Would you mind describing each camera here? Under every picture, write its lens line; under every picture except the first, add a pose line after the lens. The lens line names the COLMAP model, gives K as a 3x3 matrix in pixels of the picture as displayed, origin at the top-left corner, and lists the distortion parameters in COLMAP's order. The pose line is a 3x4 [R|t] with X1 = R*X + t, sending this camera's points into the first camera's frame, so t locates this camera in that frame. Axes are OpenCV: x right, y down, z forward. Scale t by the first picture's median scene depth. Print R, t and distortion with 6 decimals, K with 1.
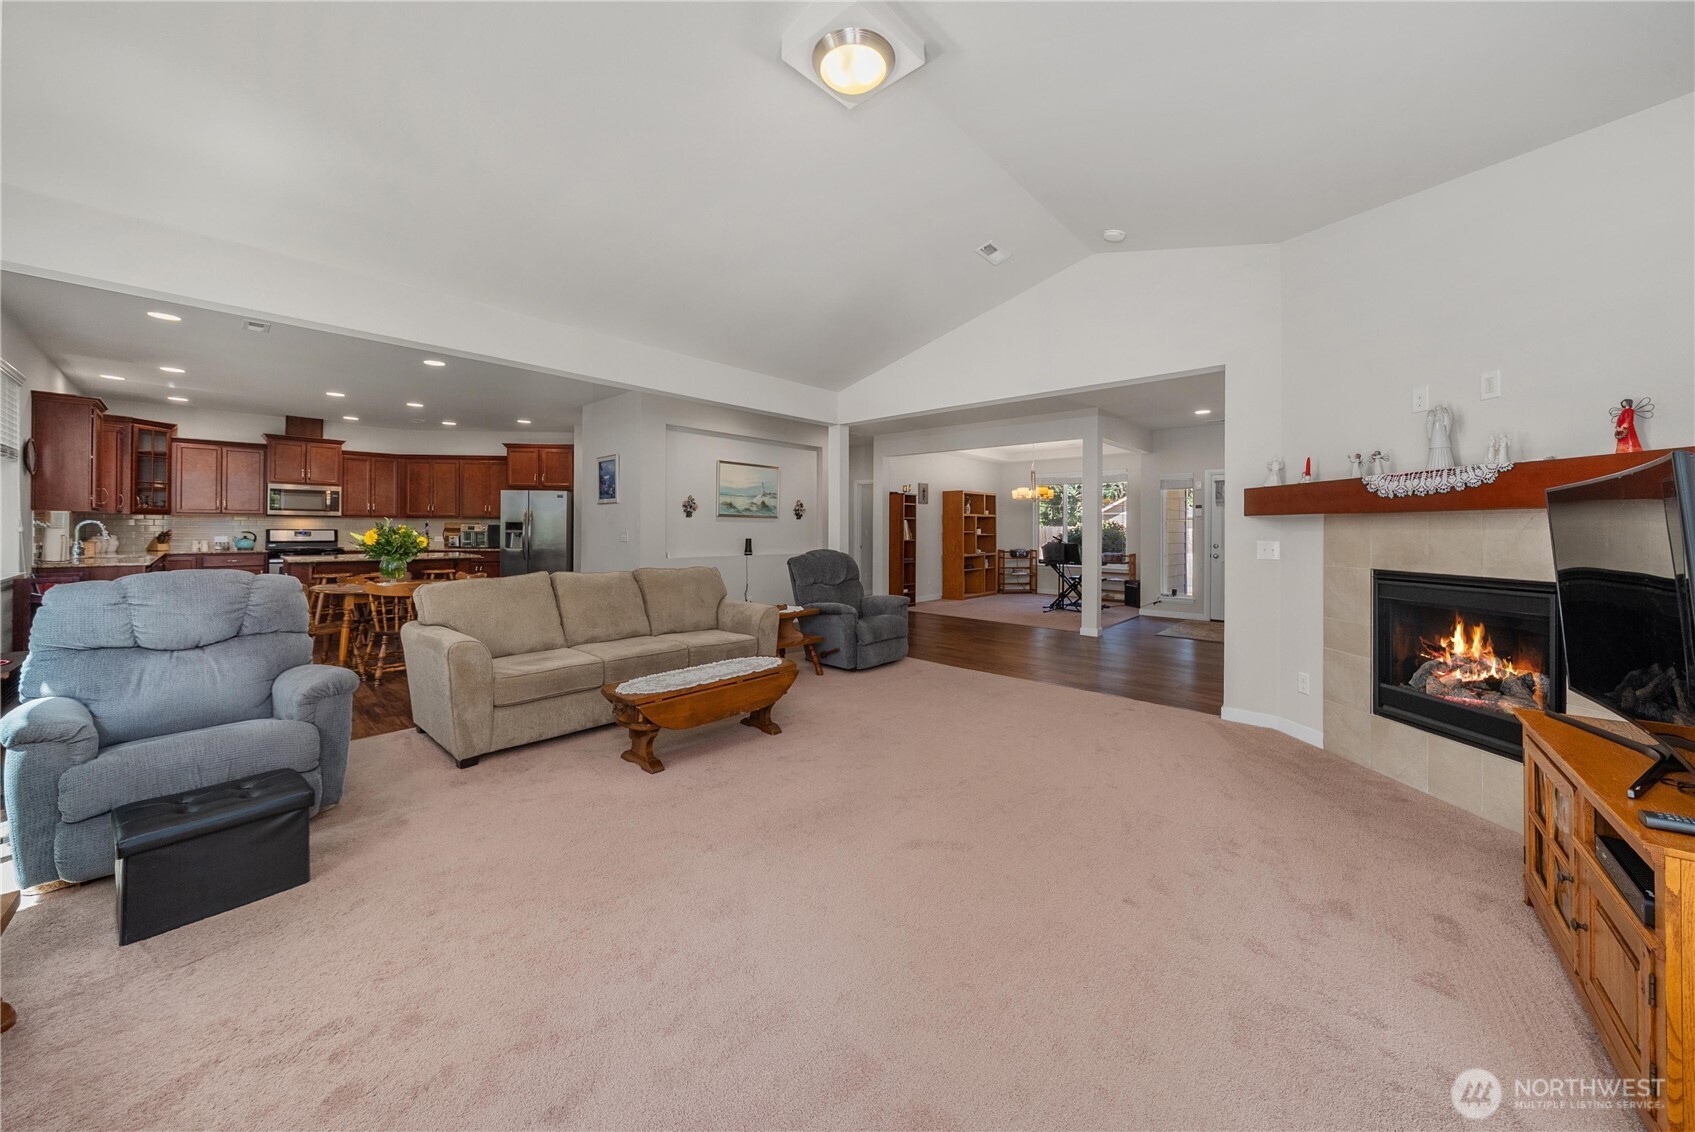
lens RADIAL K [[585.3, 0, 847.8], [0, 585.3, 525.4], [0, 0, 1]] dist [0.000103, -0.000038]
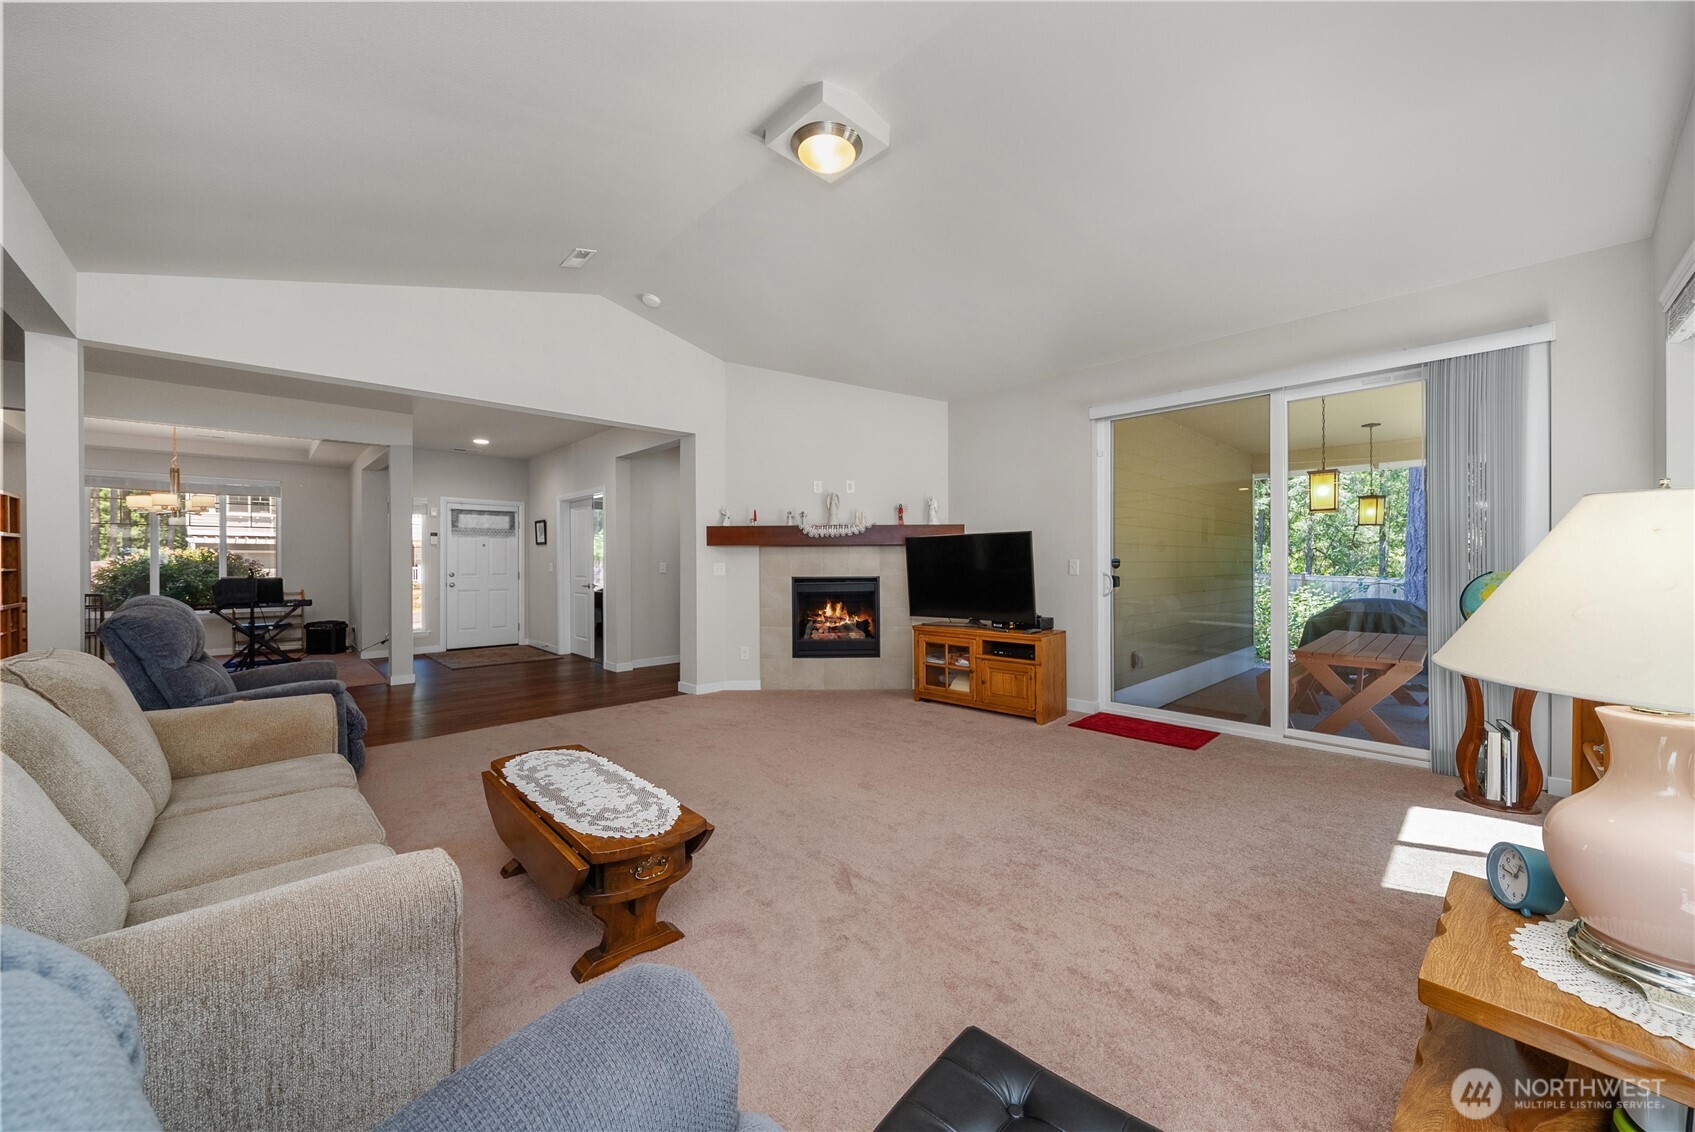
lens RADIAL K [[623.6, 0, 847.5], [0, 623.6, 566.0], [0, 0, 1]] dist [-0.000266, -0.000014]
pose [[0.103730, -0.017719, 0.994448, -0.920542], [0.000884, 0.999843, 0.017723, 0.008172], [-0.994605, -0.000959, 0.103730, 0.614112]]
